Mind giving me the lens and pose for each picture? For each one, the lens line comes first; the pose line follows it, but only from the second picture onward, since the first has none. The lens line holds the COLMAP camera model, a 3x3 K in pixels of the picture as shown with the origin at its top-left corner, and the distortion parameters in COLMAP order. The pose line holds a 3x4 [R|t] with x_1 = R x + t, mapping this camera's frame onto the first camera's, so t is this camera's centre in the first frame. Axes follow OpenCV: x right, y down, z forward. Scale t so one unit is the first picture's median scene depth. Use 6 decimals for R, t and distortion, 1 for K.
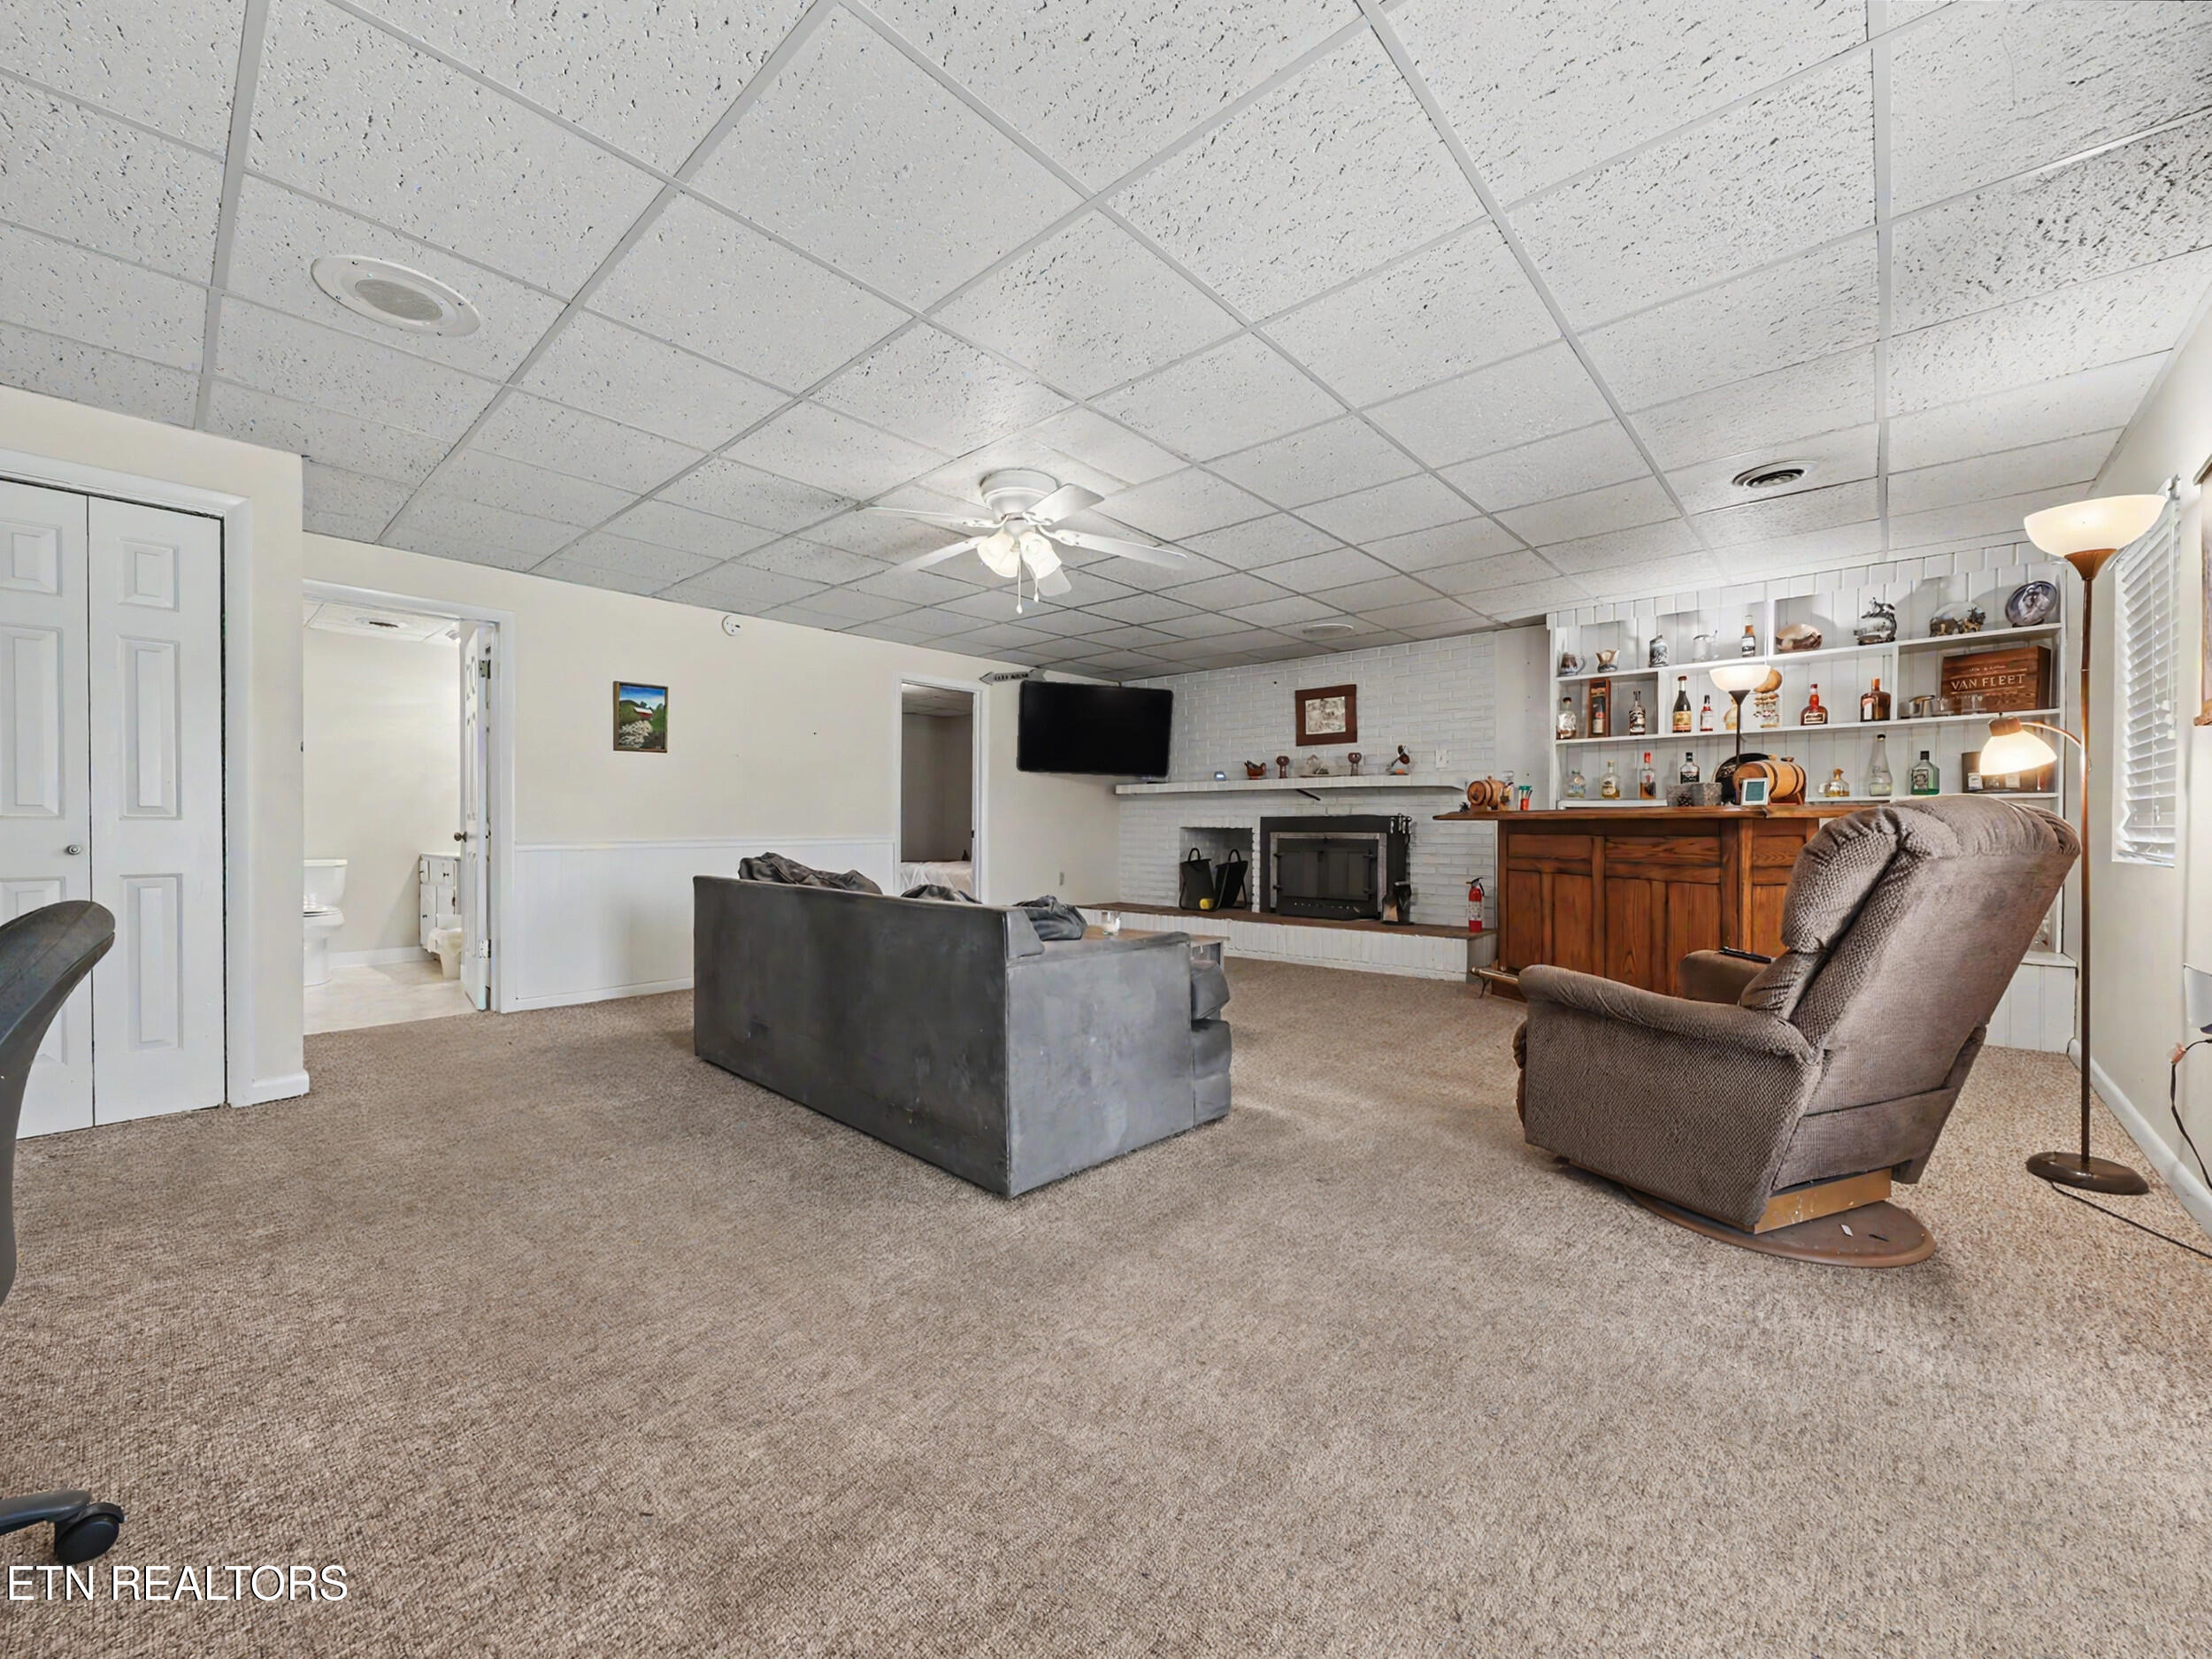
lens RADIAL K [[880.8, 0, 1116.3], [0, 880.8, 822.1], [0, 0, 1]] dist [-0.001116, 0.000854]
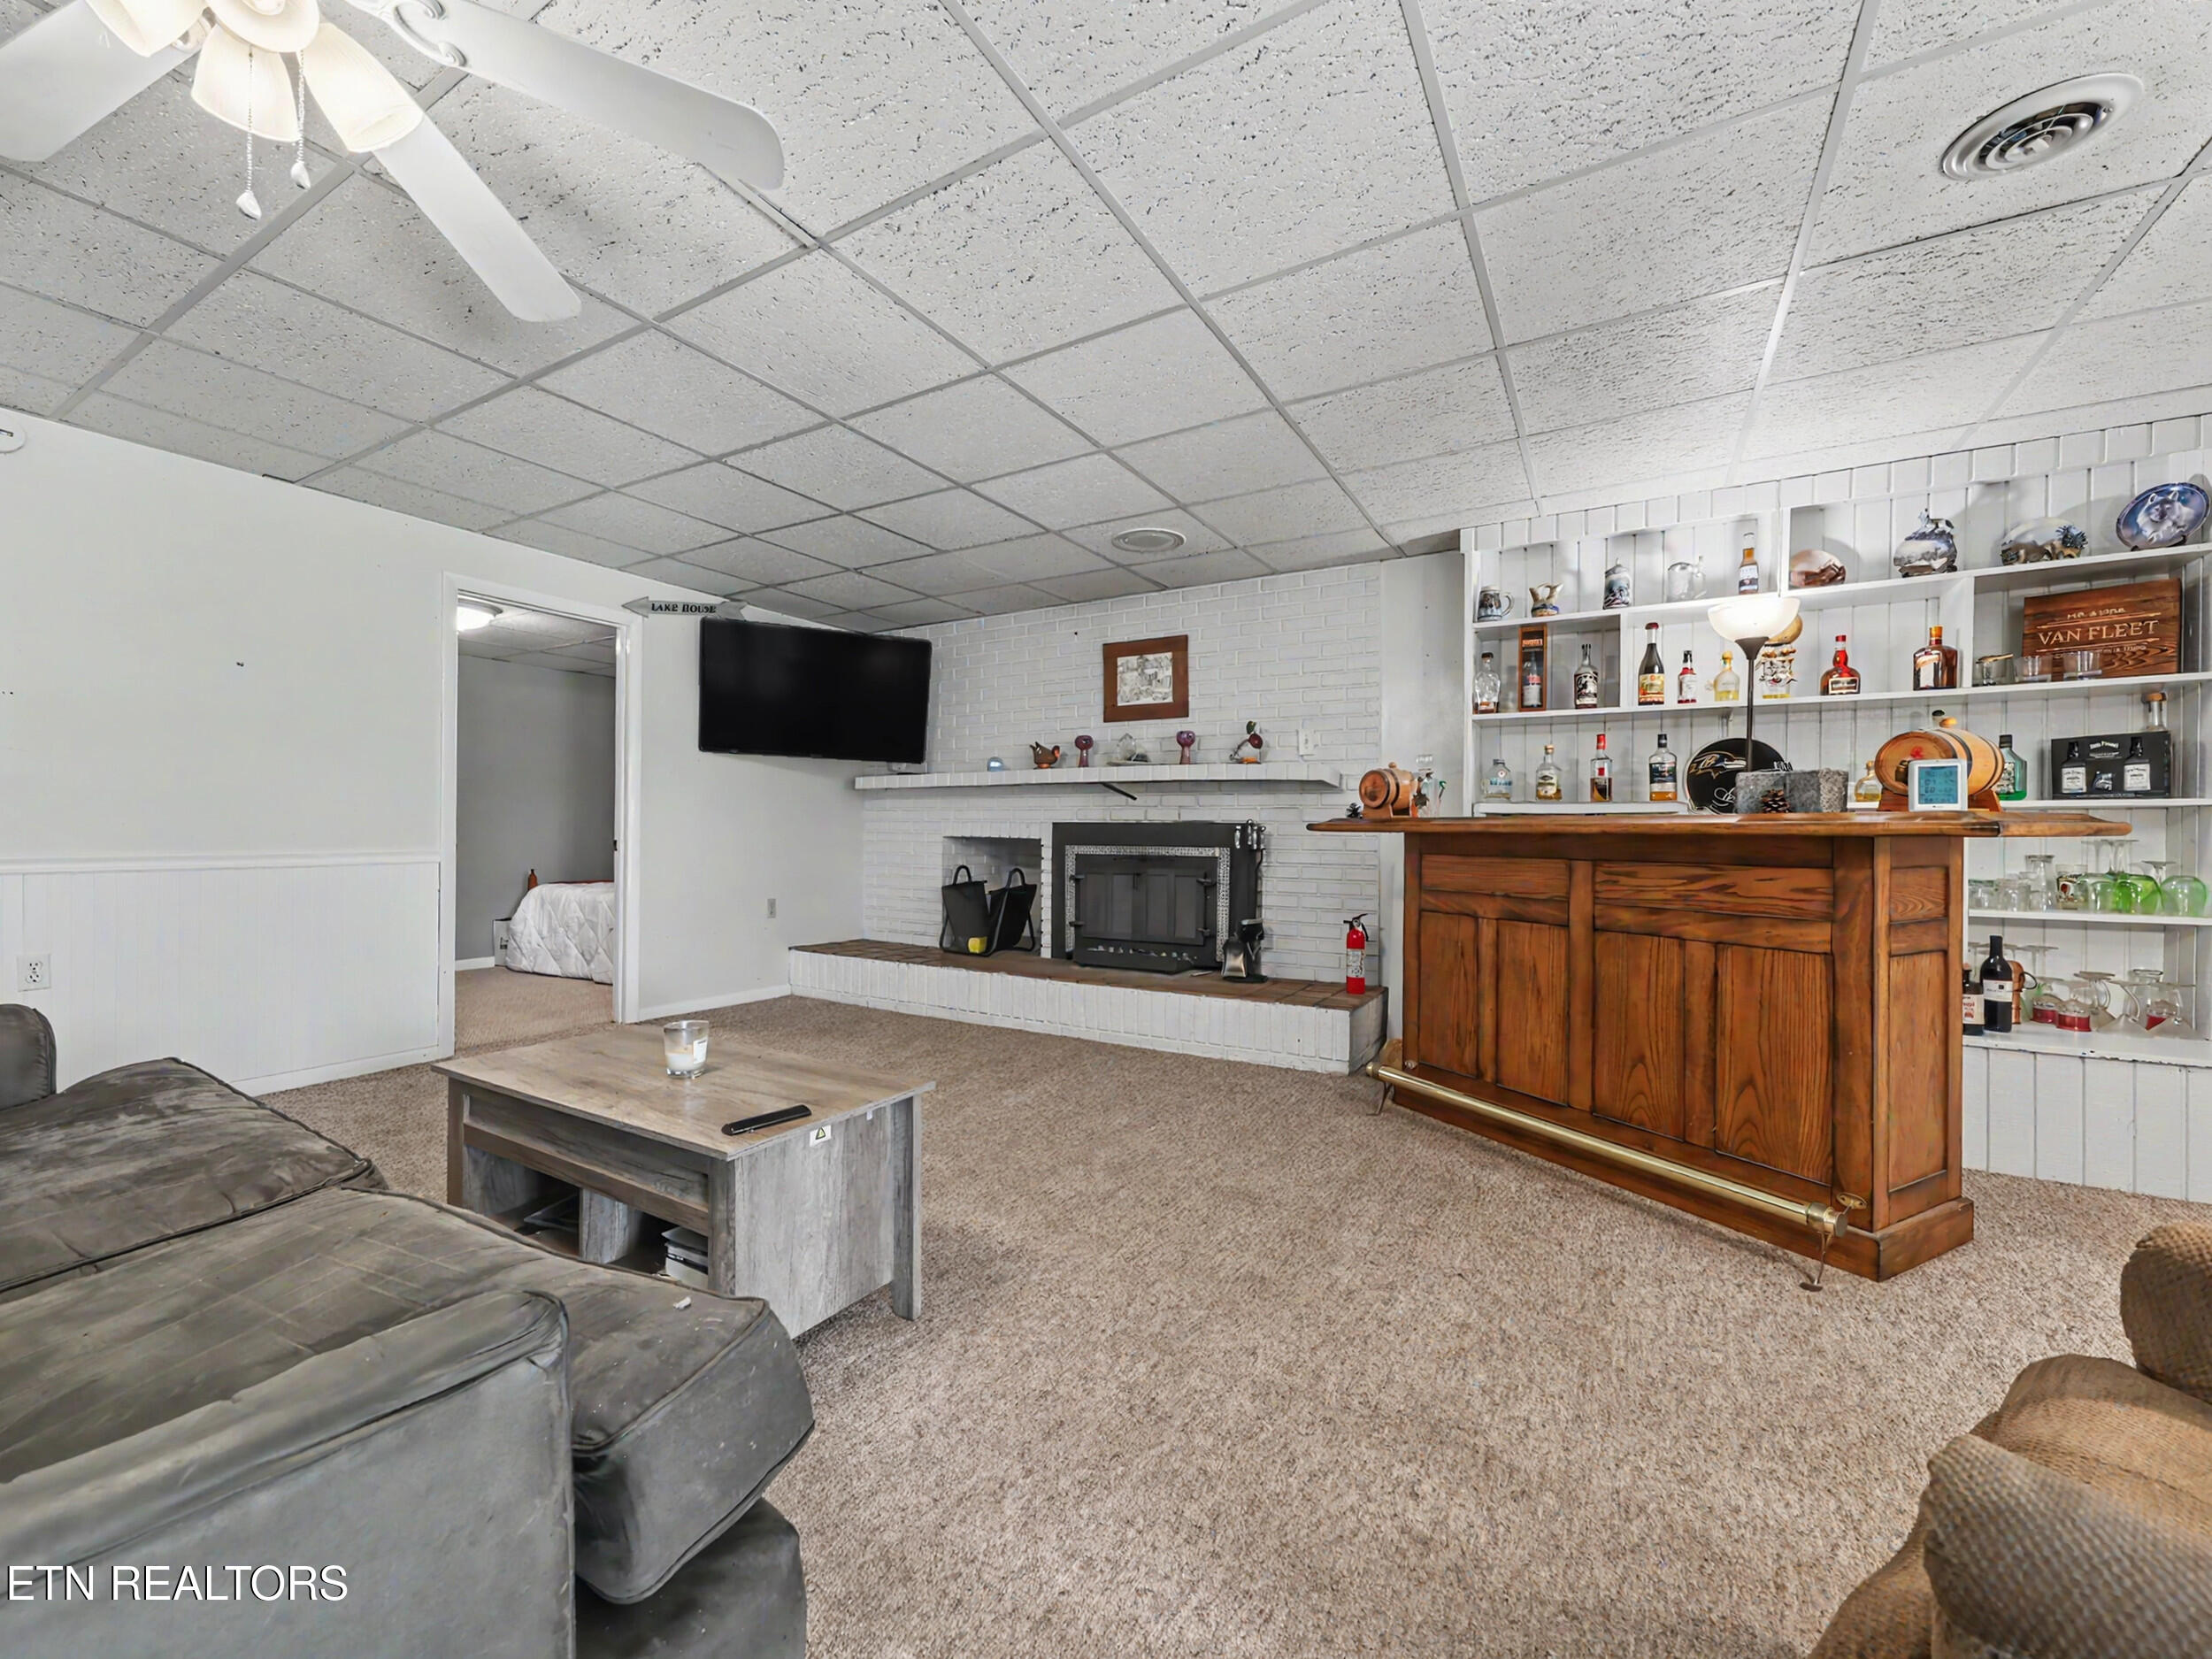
lens RADIAL K [[880.8, 0, 1129.0], [0, 880.8, 841.3], [0, 0, 1]] dist [-0.001116, 0.000854]
pose [[0.977413, 0.002596, 0.211324, 0.090883], [-0.006530, 0.999818, 0.017920, -0.004984], [-0.211239, -0.018895, 0.977252, 0.368734]]
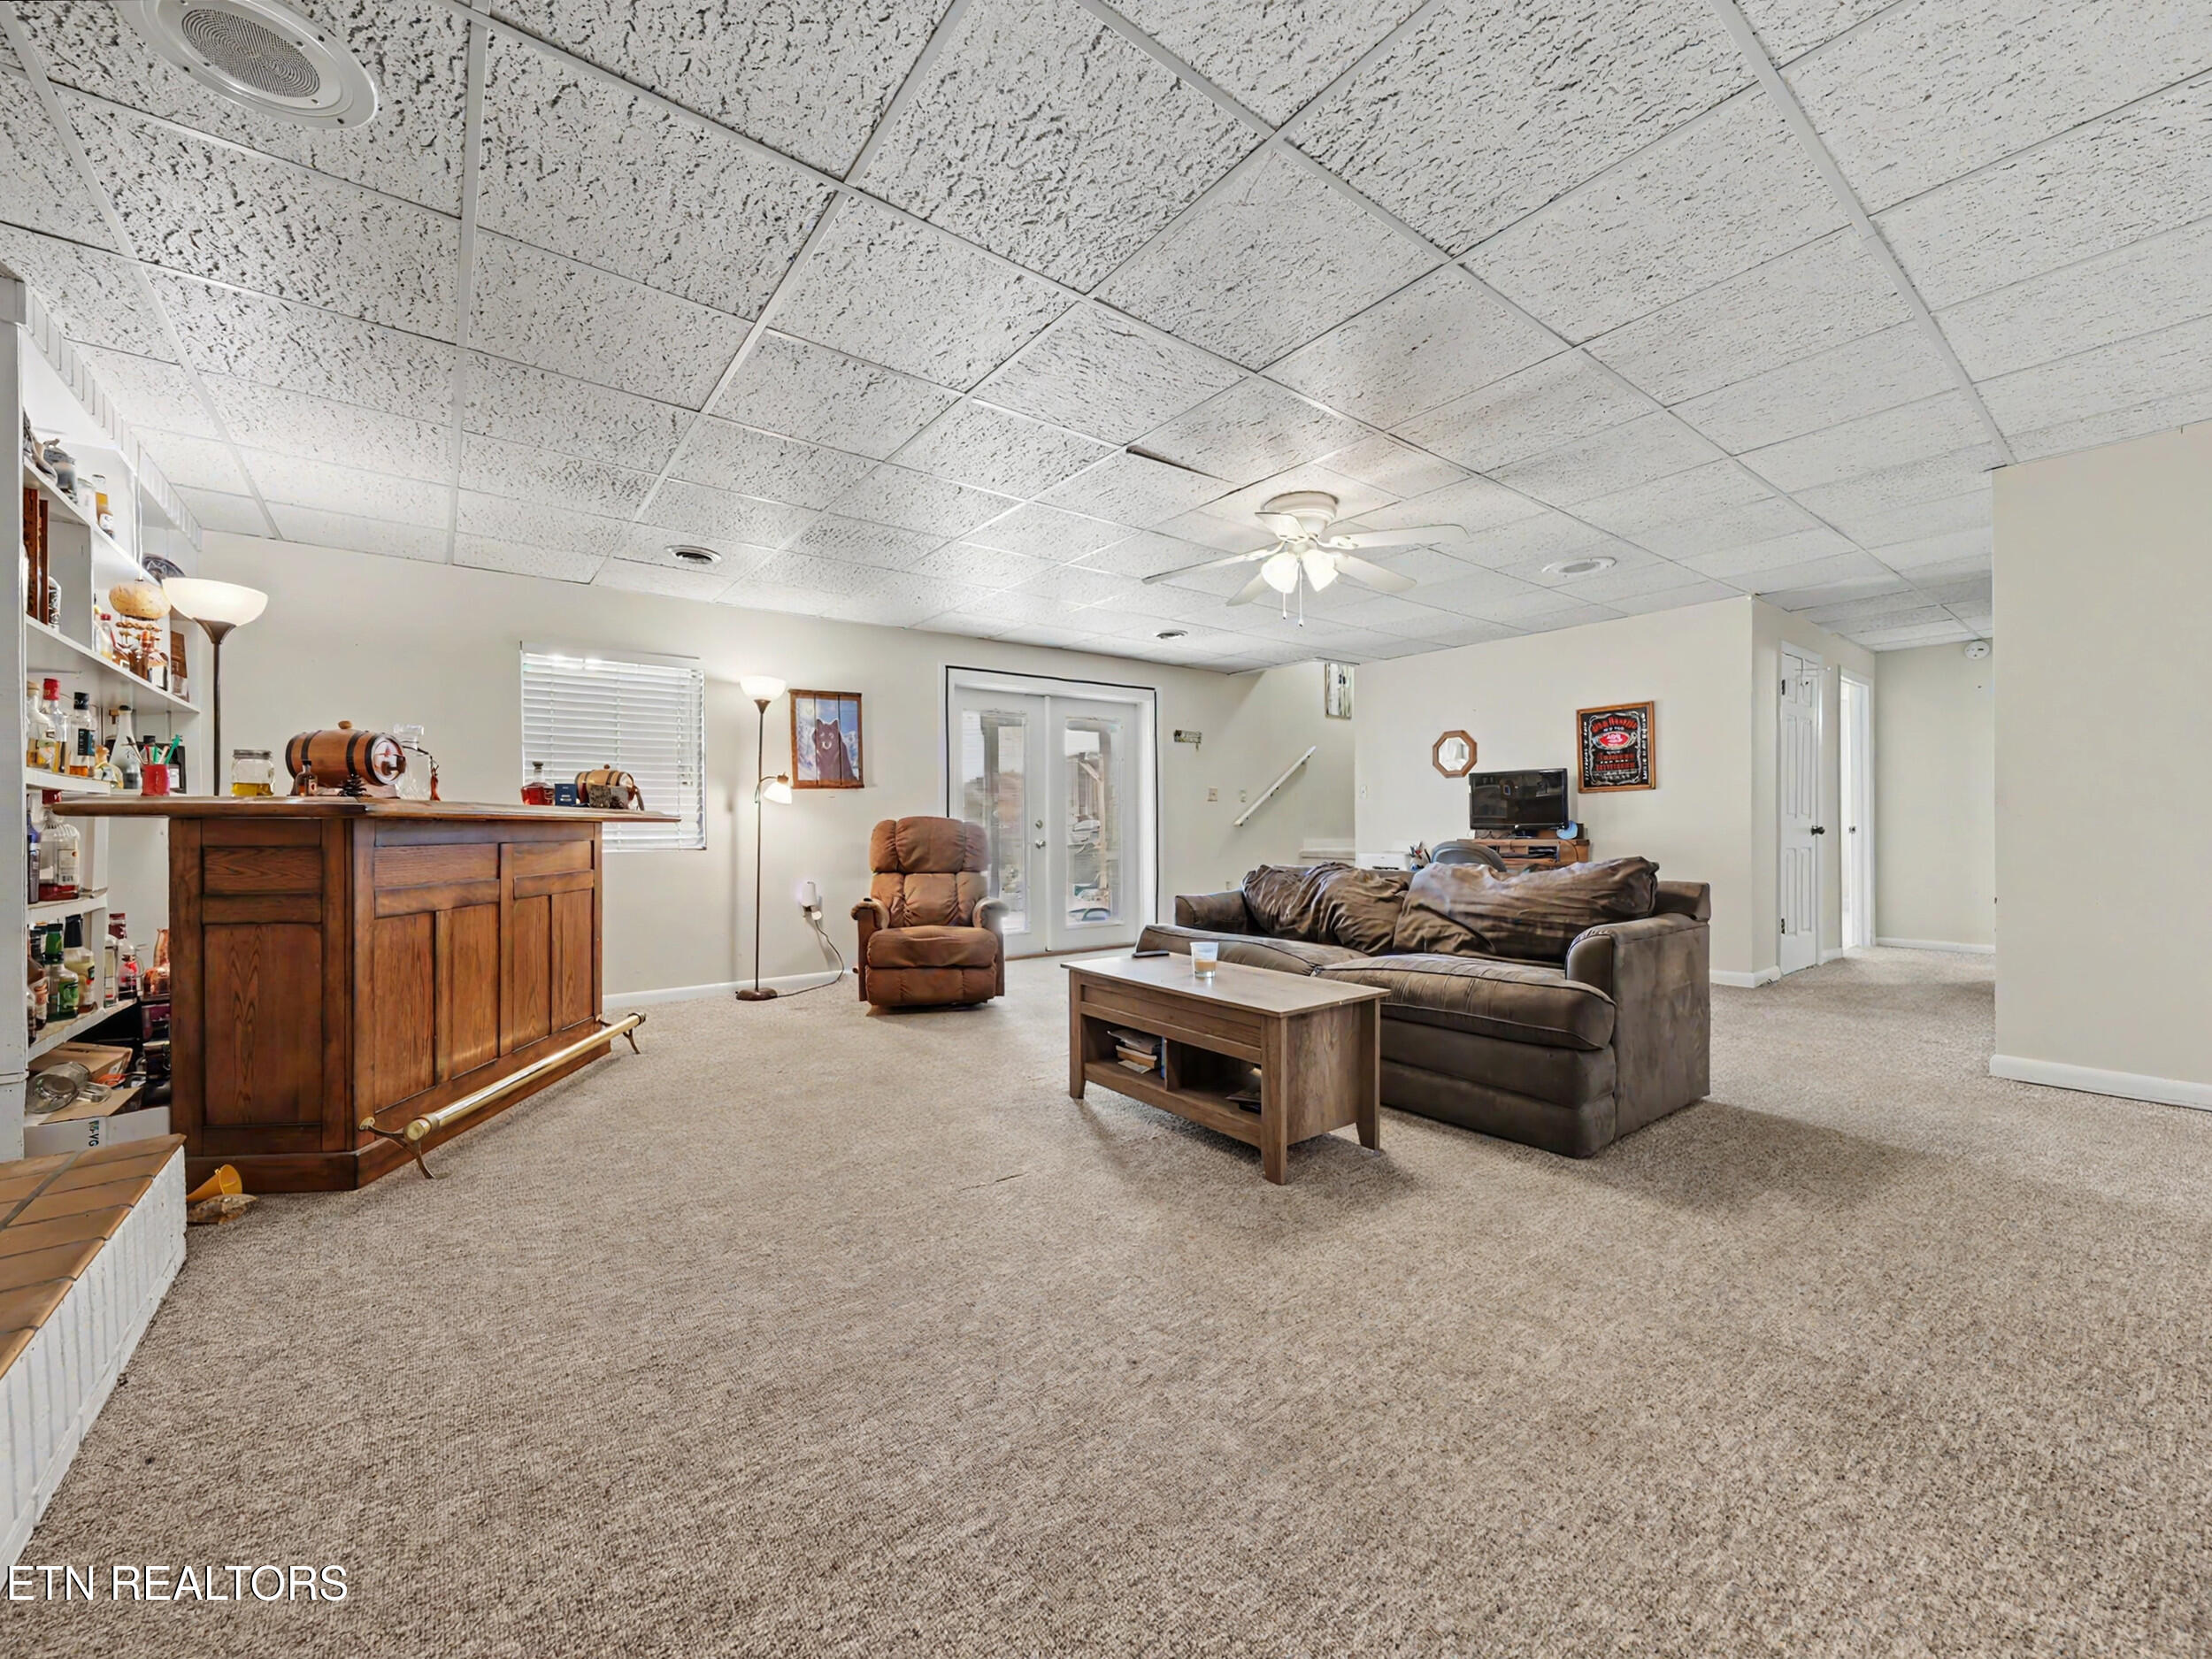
lens RADIAL K [[880.8, 0, 1080.6], [0, 880.8, 830.5], [0, 0, 1]] dist [-0.001116, 0.000854]
pose [[-0.976409, -0.000680, 0.215930, -0.041621], [-0.000892, 0.999999, -0.000884, 0.003787], [-0.215930, -0.001056, -0.976408, 1.217608]]
